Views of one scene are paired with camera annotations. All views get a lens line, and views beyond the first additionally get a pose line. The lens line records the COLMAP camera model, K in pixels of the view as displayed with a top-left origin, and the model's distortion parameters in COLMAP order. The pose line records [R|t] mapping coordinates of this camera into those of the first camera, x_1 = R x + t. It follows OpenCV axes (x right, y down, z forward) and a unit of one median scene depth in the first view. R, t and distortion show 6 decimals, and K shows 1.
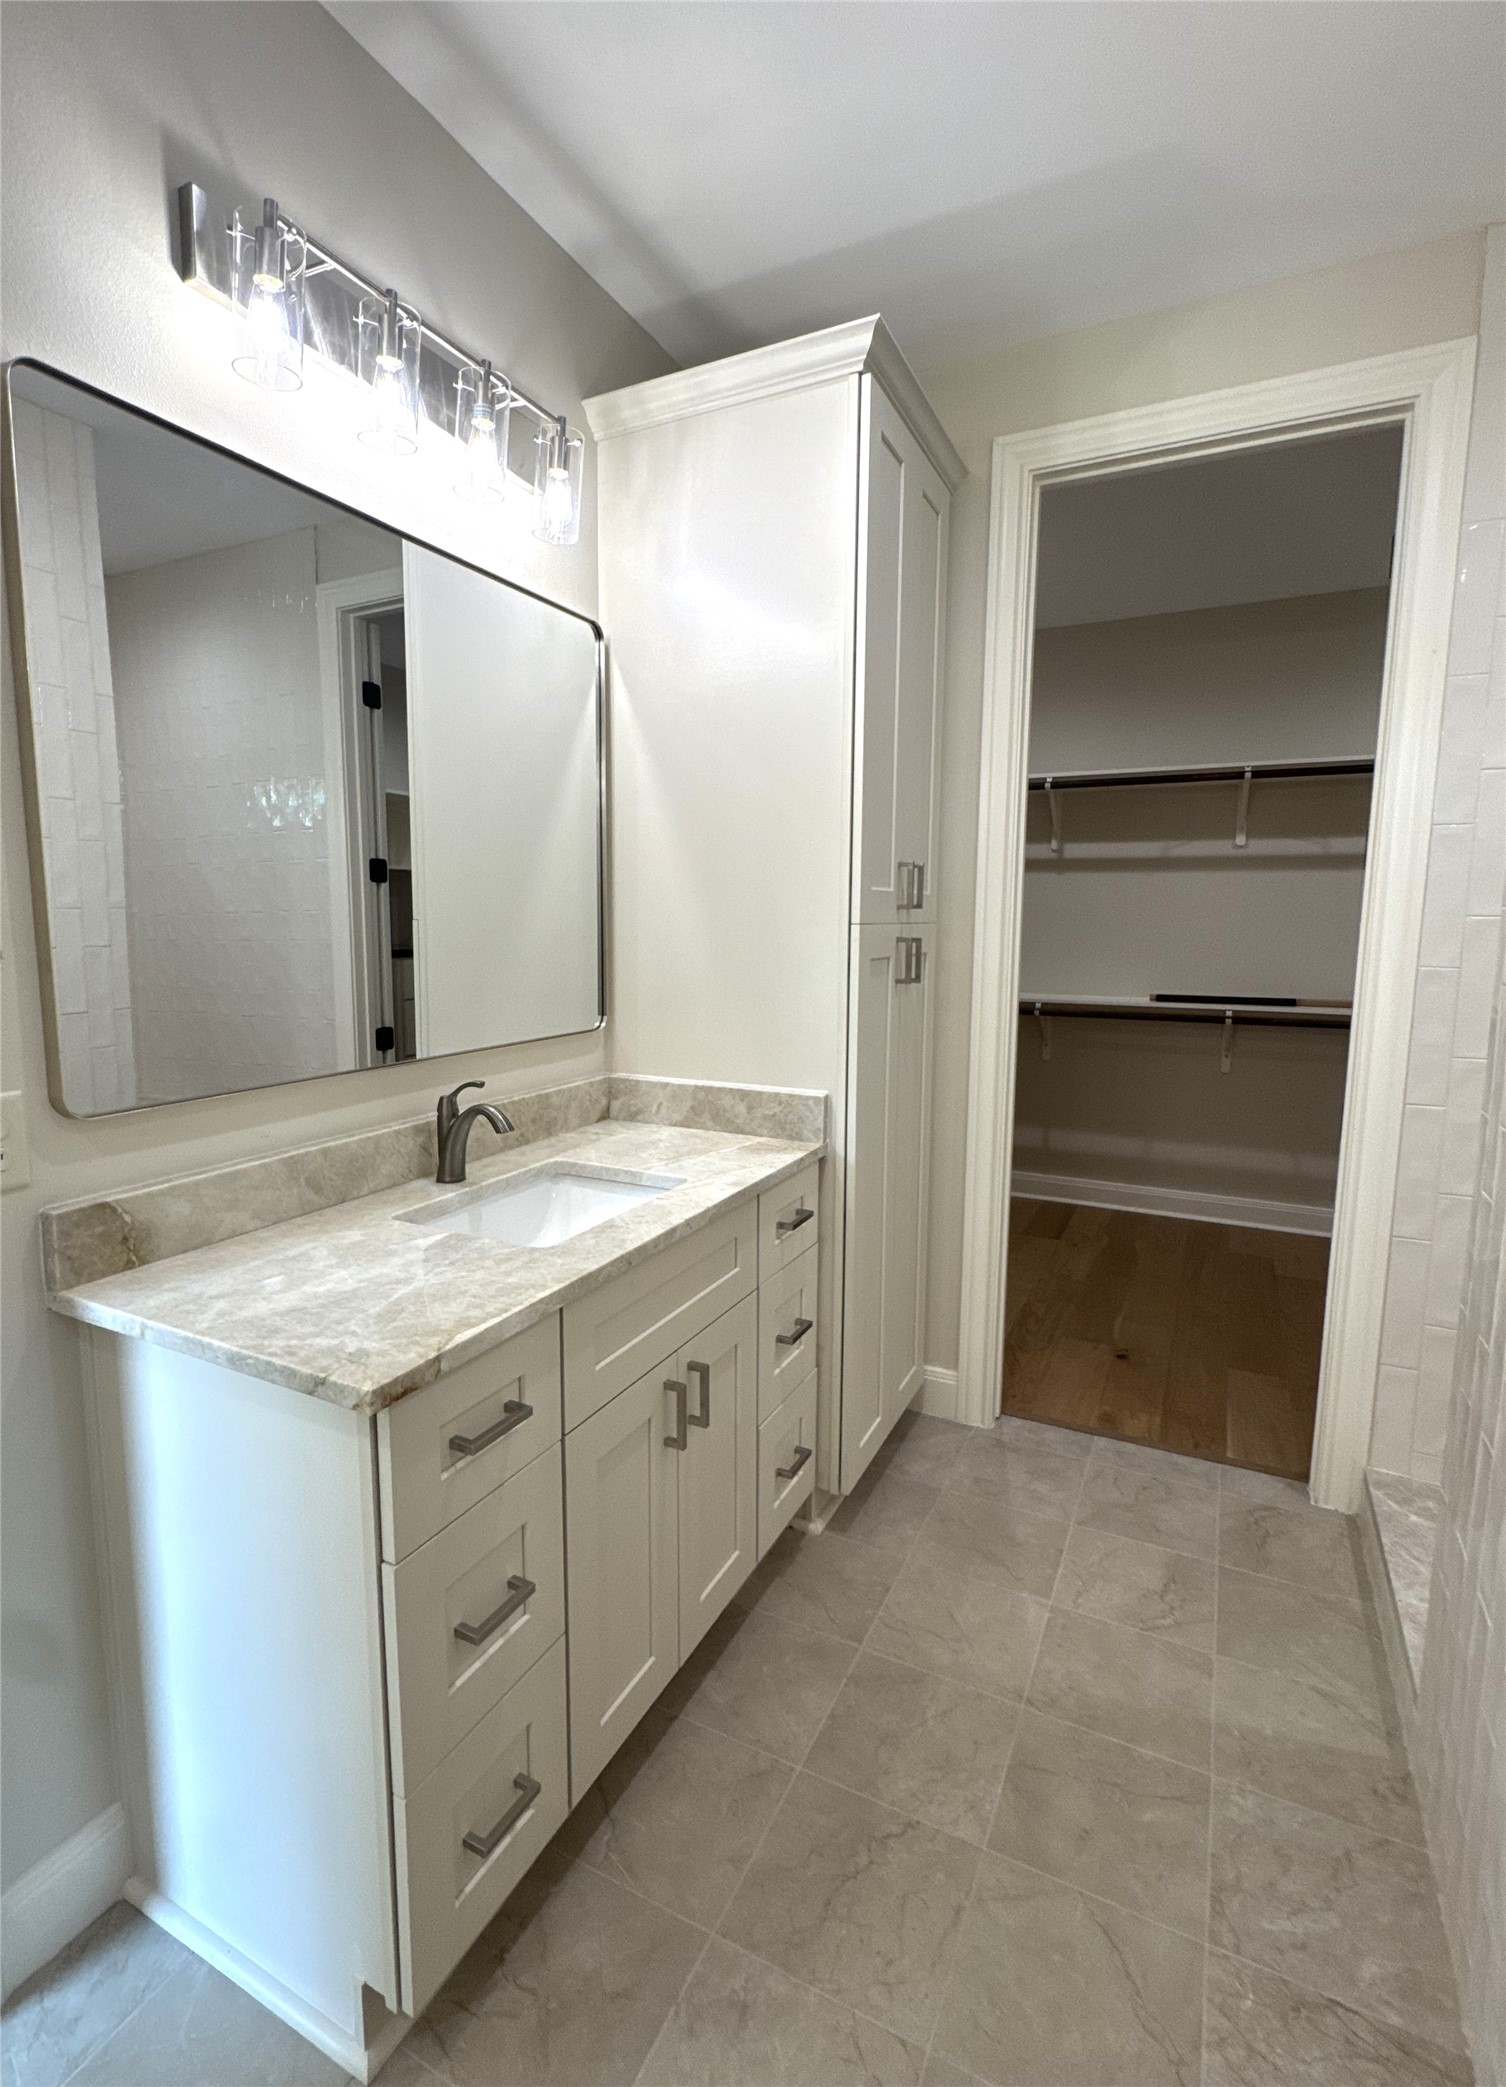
lens RADIAL K [[982.3, 0, 725.6], [0, 982.3, 1039.6], [0, 0, 1]] dist [-0.002763, -0.000519]
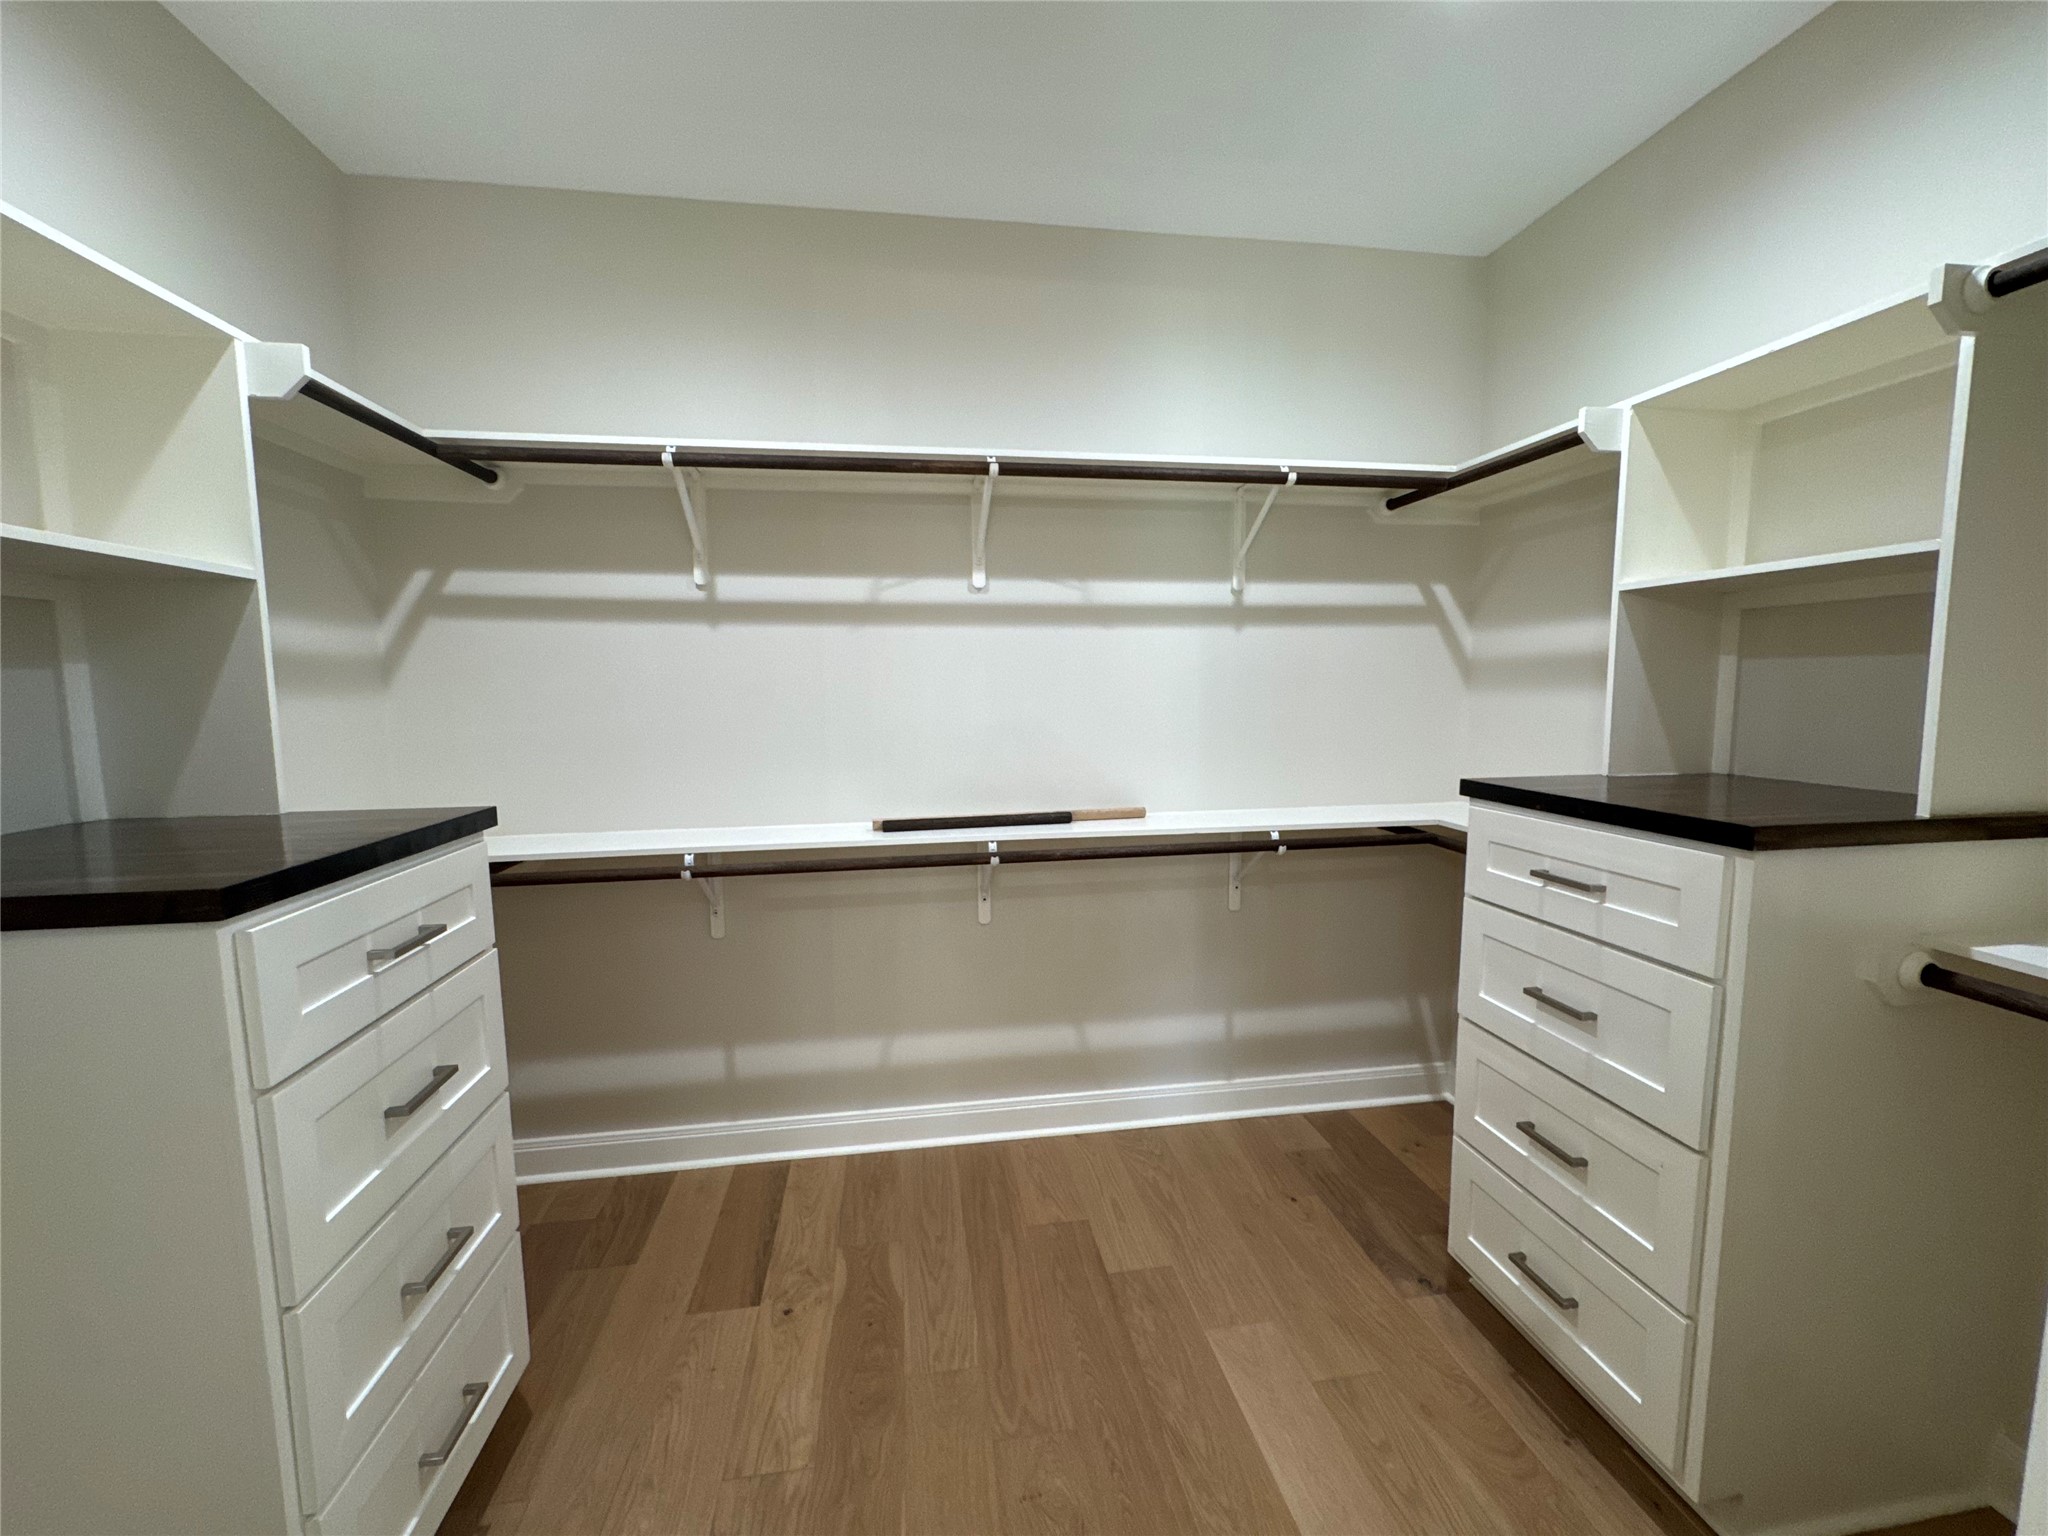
lens RADIAL K [[818.2, 0, 1020.7], [0, 818.2, 764.4], [0, 0, 1]] dist [-0.004404, -0.000462]
pose [[0.812227, -0.070829, 0.579025, 0.216356], [0.085349, 0.996349, 0.002155, -0.076645], [-0.577064, 0.047669, 0.815307, 0.535187]]
